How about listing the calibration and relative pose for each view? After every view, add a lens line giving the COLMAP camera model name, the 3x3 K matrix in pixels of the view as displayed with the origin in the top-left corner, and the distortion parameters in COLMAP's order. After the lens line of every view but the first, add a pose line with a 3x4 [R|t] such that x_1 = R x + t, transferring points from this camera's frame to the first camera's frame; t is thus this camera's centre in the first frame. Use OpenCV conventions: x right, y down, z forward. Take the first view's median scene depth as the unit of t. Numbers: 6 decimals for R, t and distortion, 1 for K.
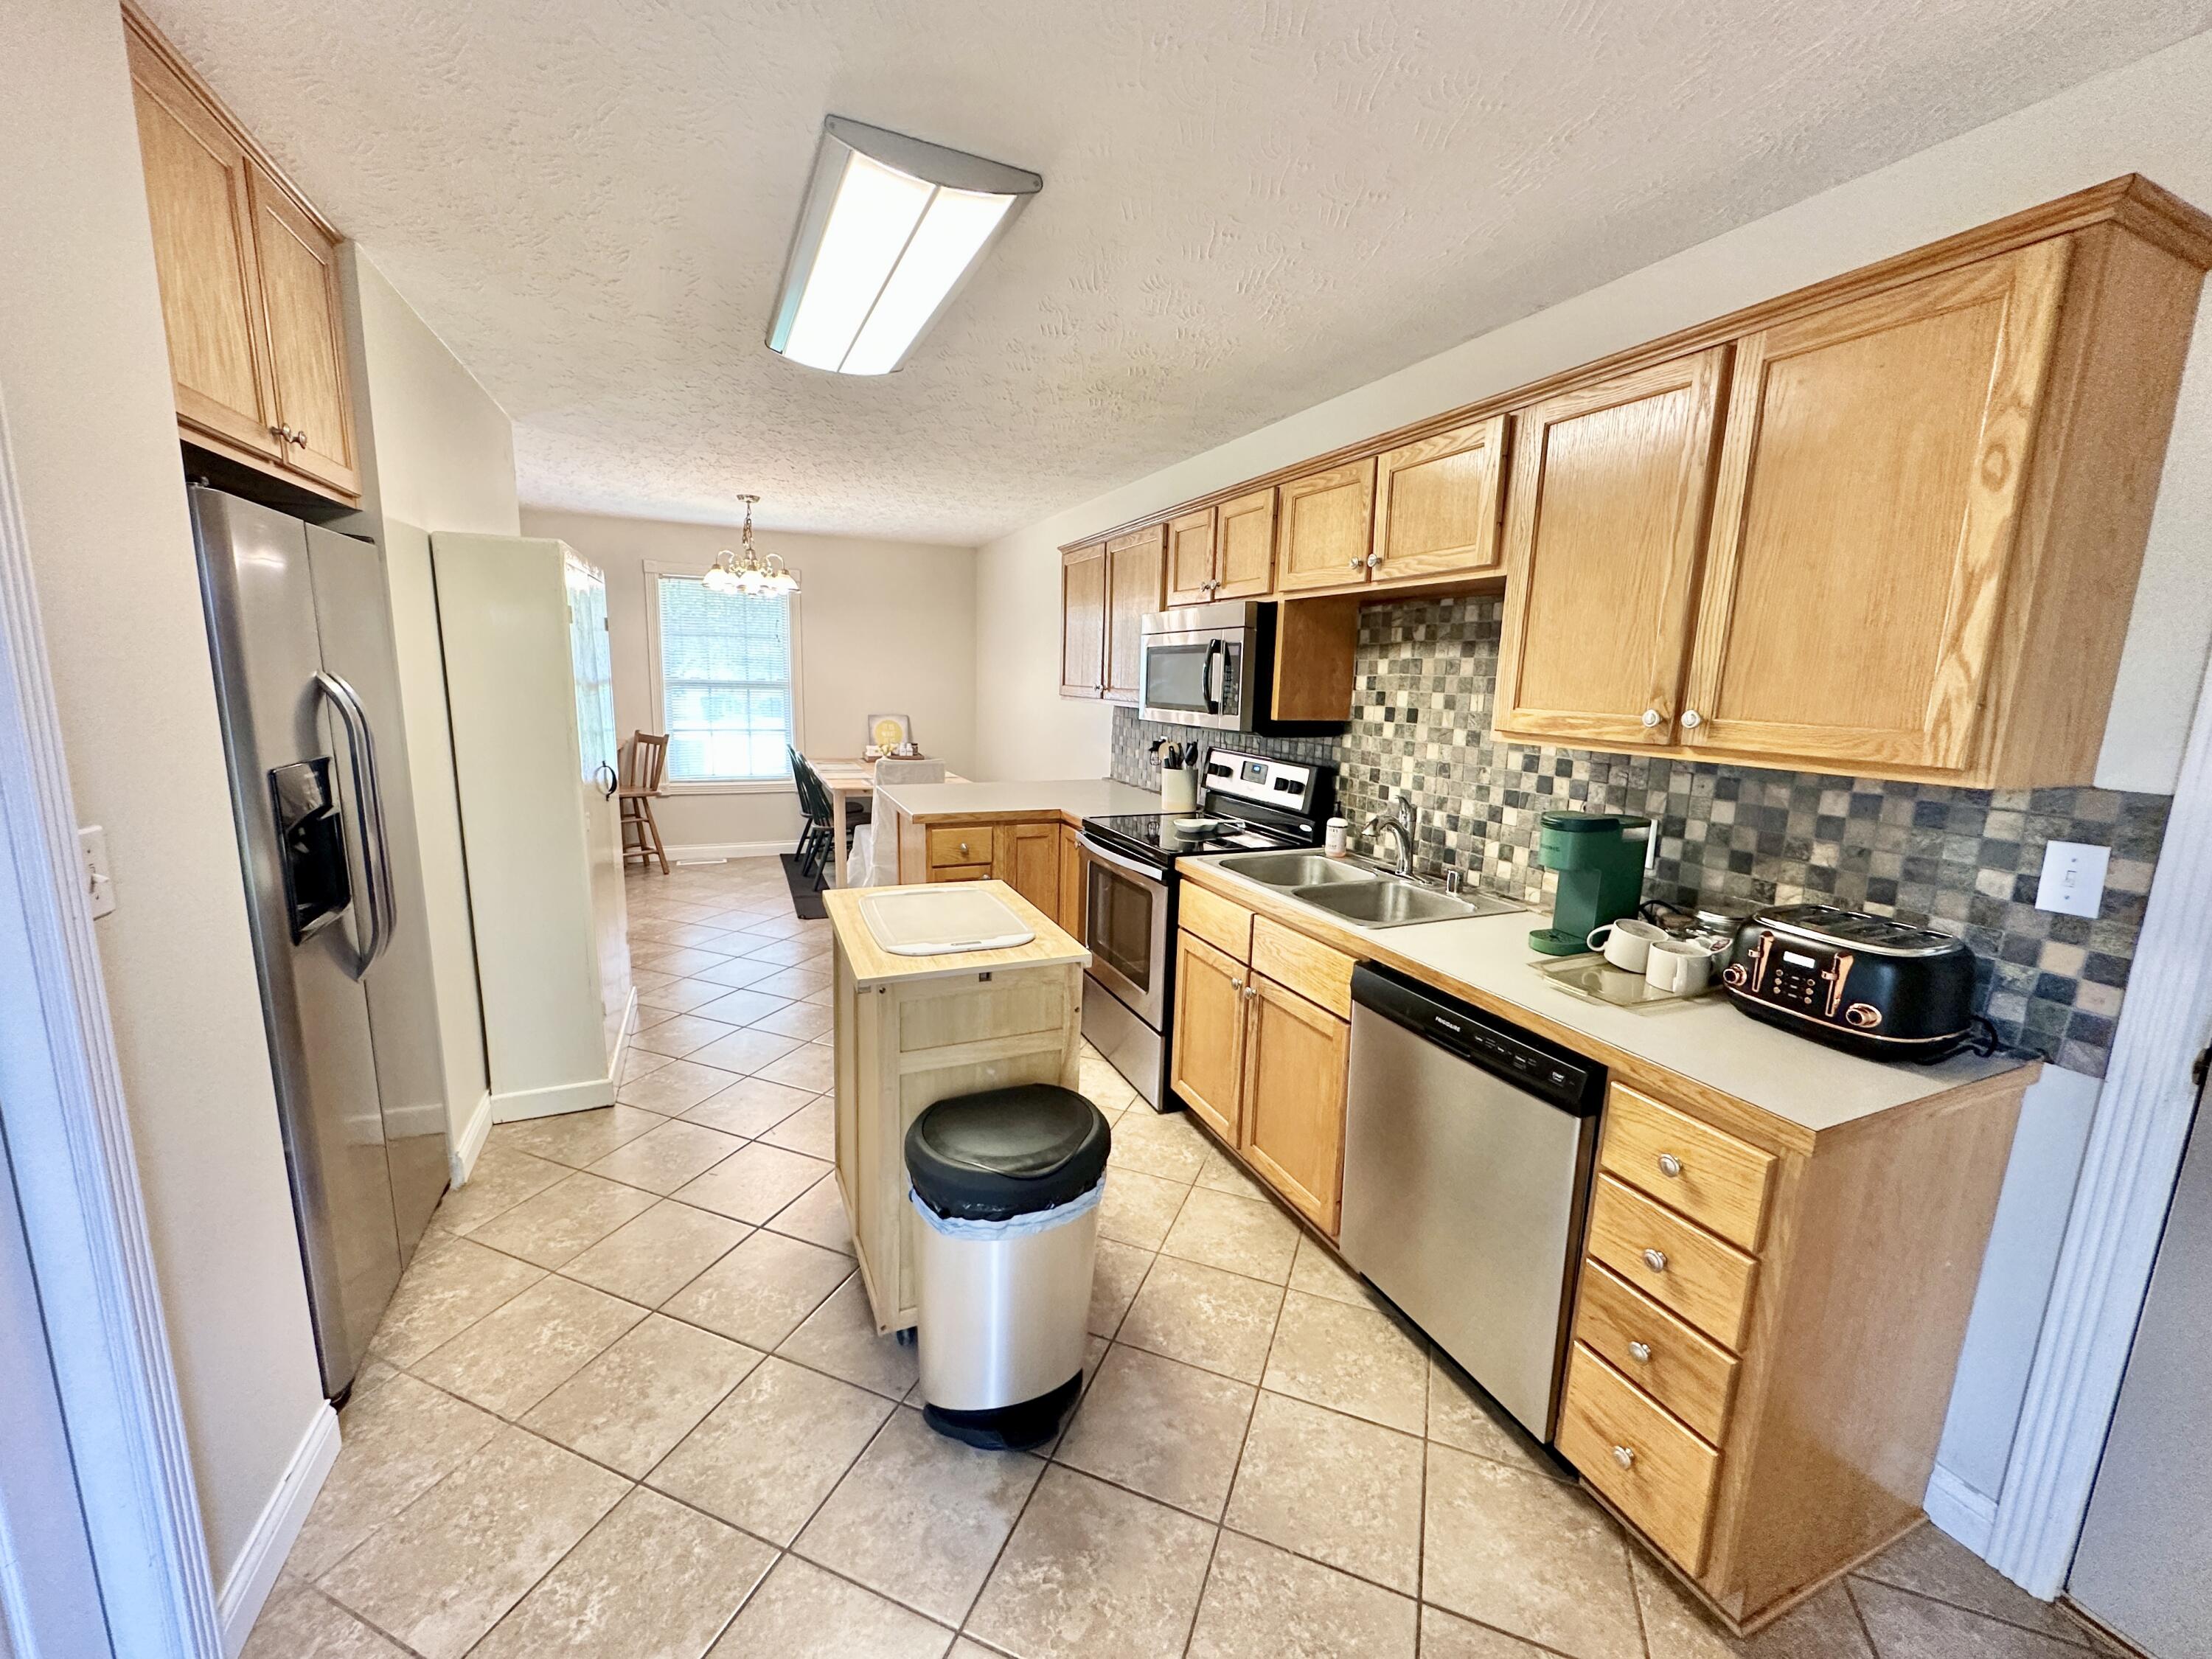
lens RADIAL K [[881.1, 0, 1107.1], [0, 881.1, 827.1], [0, 0, 1]] dist [-0.003260, 0.000543]
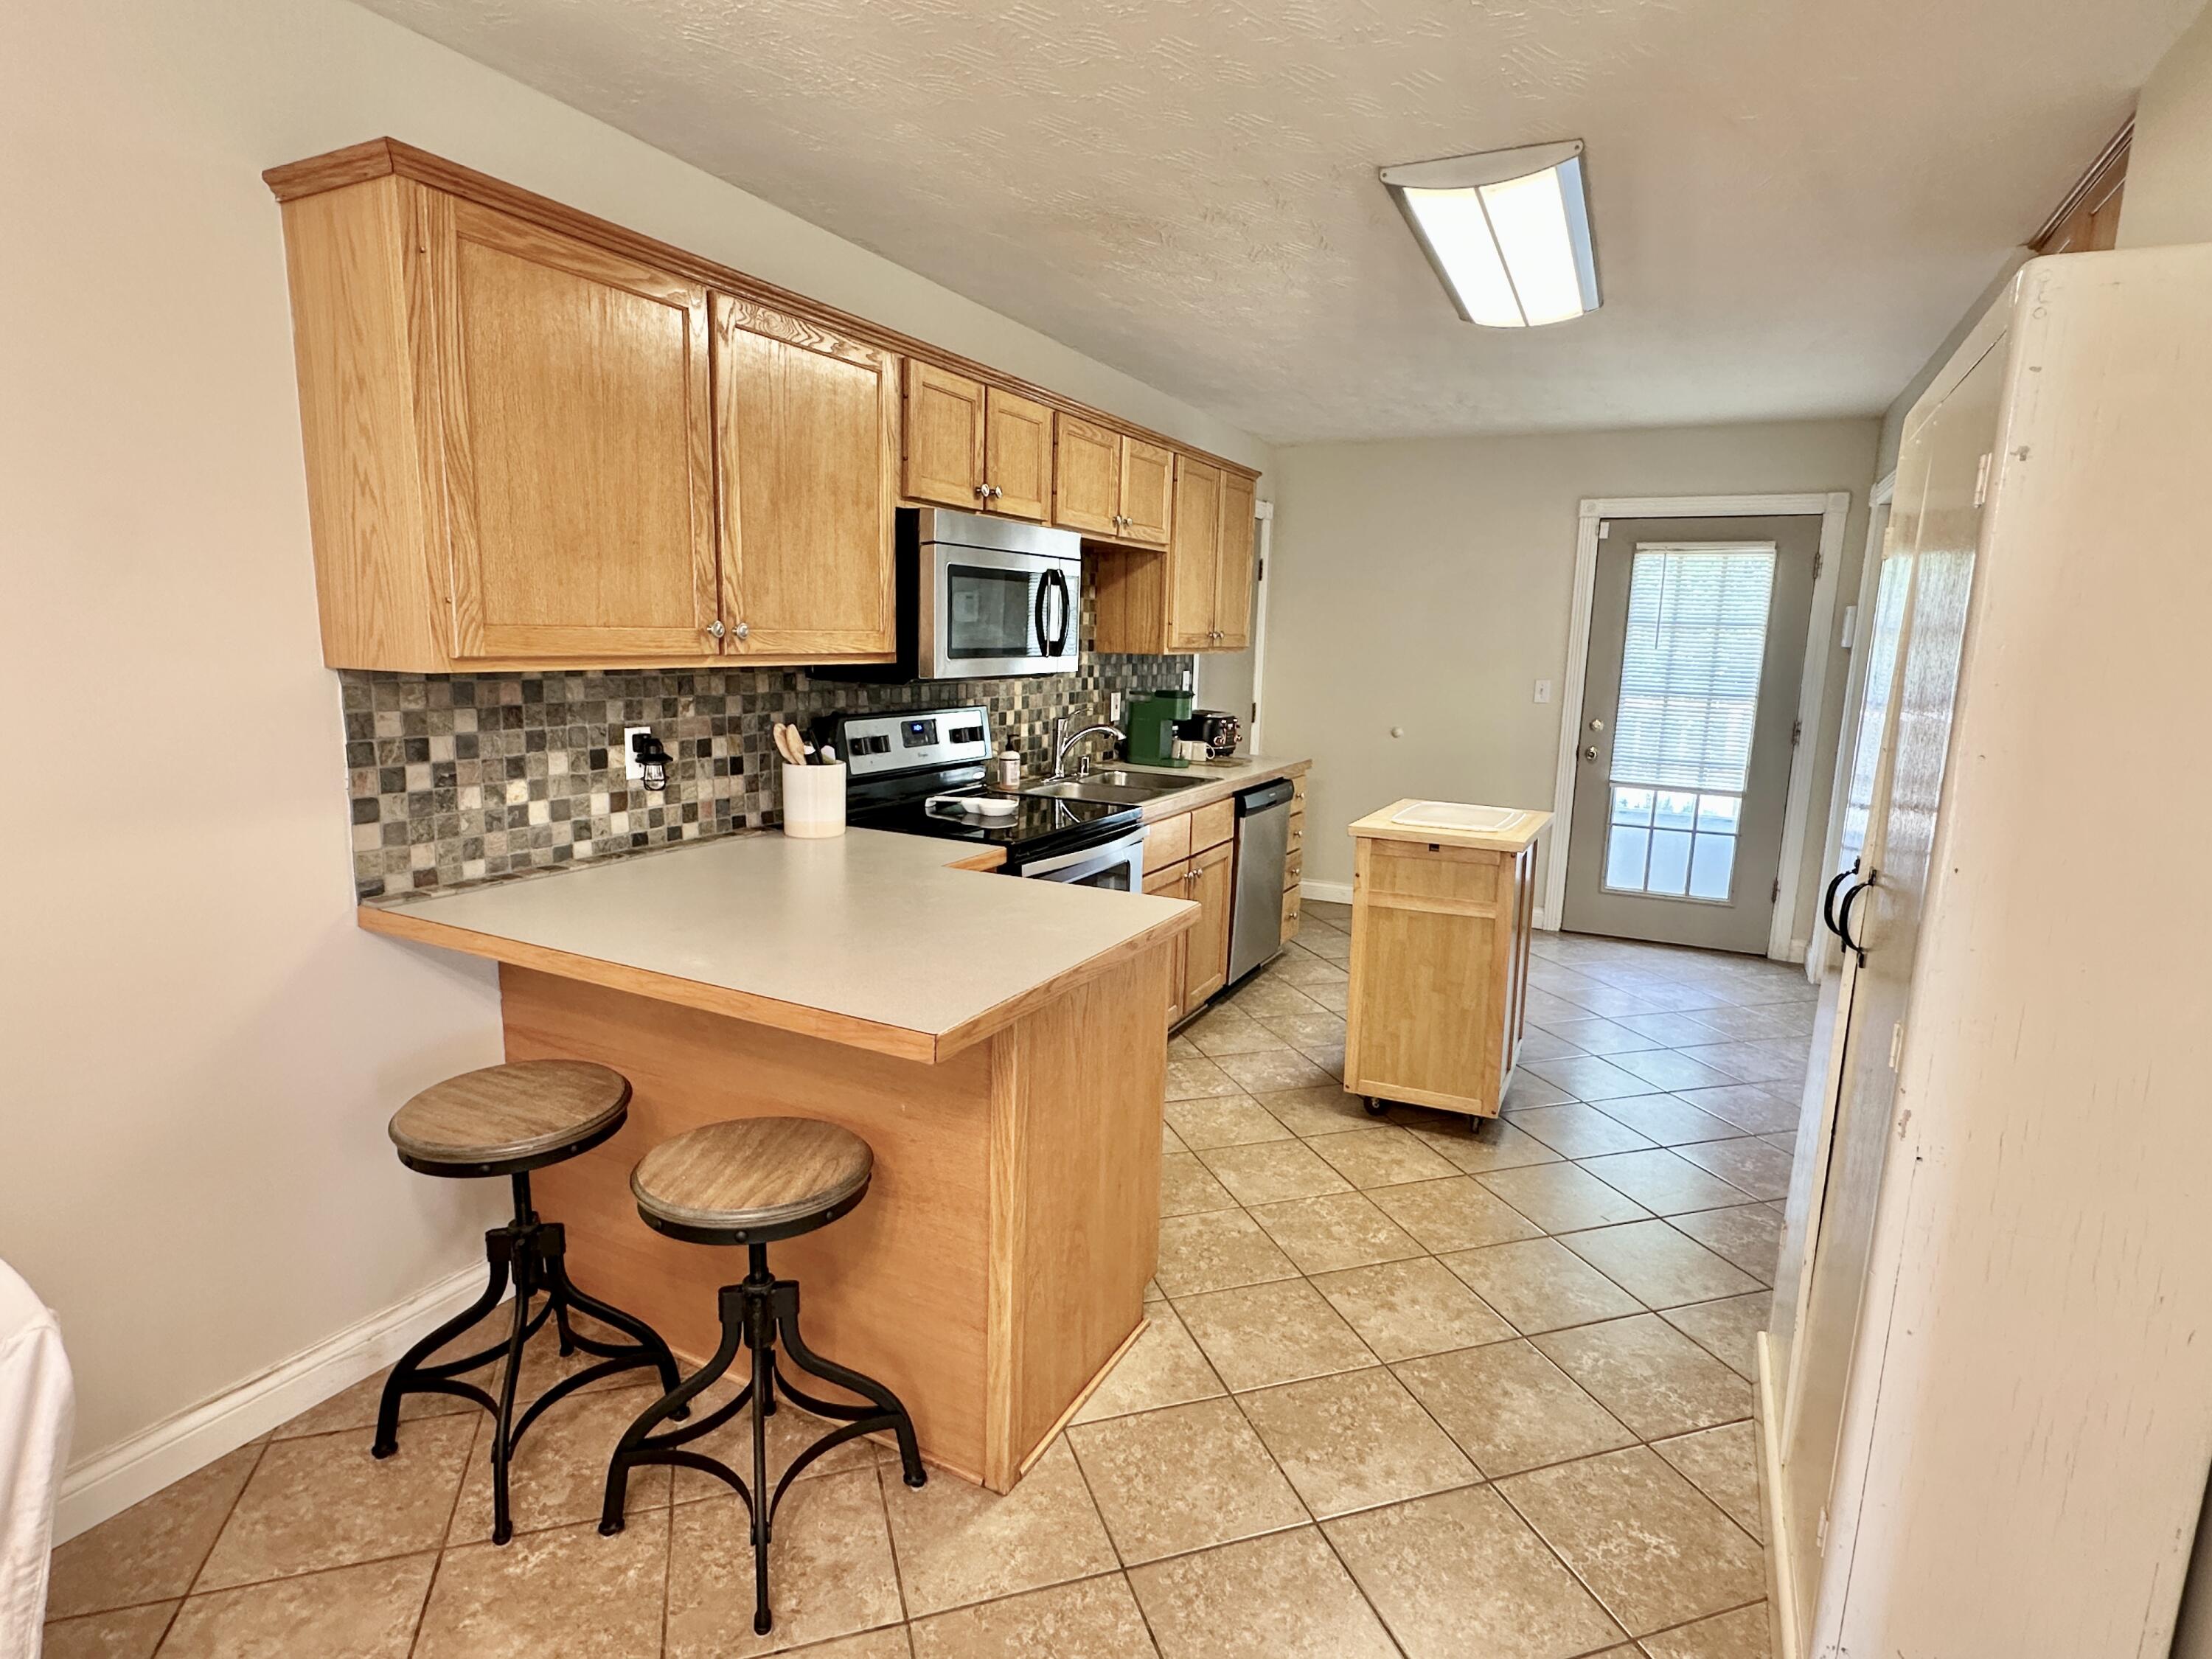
lens RADIAL K [[1150.7, 0, 1106.0], [0, 1150.7, 829.5], [0, 0, 1]] dist [0.002627, 0.000165]
pose [[-0.635180, -0.172873, 0.752769, -0.874204], [0.090815, 0.951153, 0.295060, -0.326121], [-0.767007, 0.255779, -0.588454, 1.846627]]
